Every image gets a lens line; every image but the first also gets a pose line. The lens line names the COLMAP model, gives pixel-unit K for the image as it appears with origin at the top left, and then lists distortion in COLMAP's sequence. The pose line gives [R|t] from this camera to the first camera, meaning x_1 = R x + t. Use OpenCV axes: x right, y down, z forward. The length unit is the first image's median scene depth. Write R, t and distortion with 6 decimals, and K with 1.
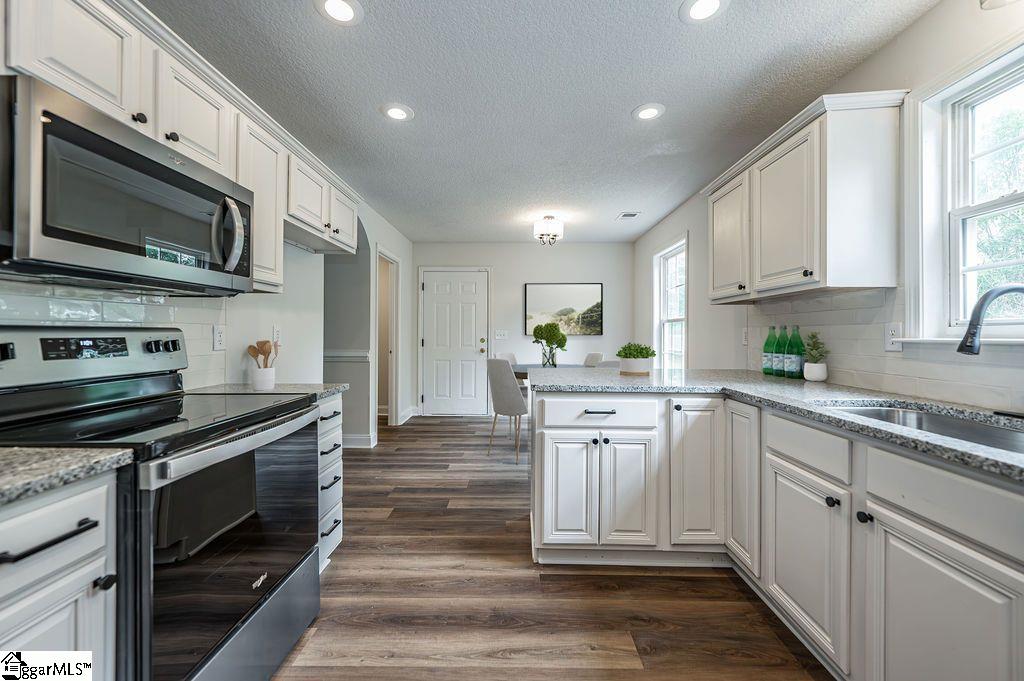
lens RADIAL K [[401.1, 0, 510.4], [0, 401.1, 333.4], [0, 0, 1]] dist [0.000769, 0.000499]
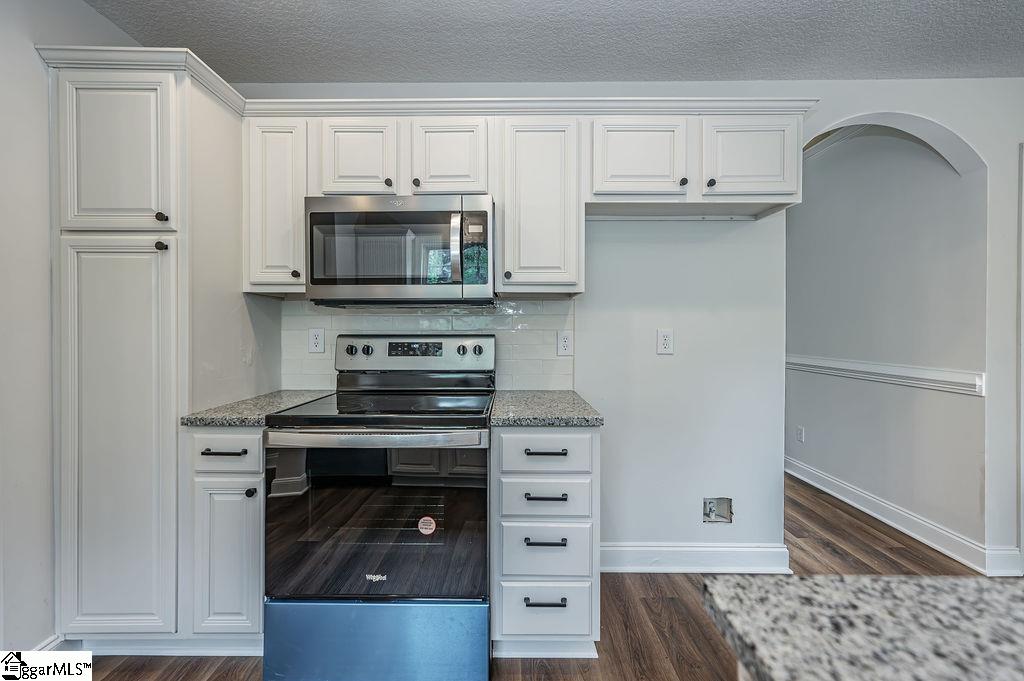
lens RADIAL K [[401.1, 0, 511.9], [0, 401.1, 335.0], [0, 0, 1]] dist [0.000769, 0.000499]
pose [[0.015979, 0.001009, -0.999872, 0.414281], [-0.002331, 0.999997, 0.000972, -0.018496], [0.999870, 0.002315, 0.015982, 1.325419]]
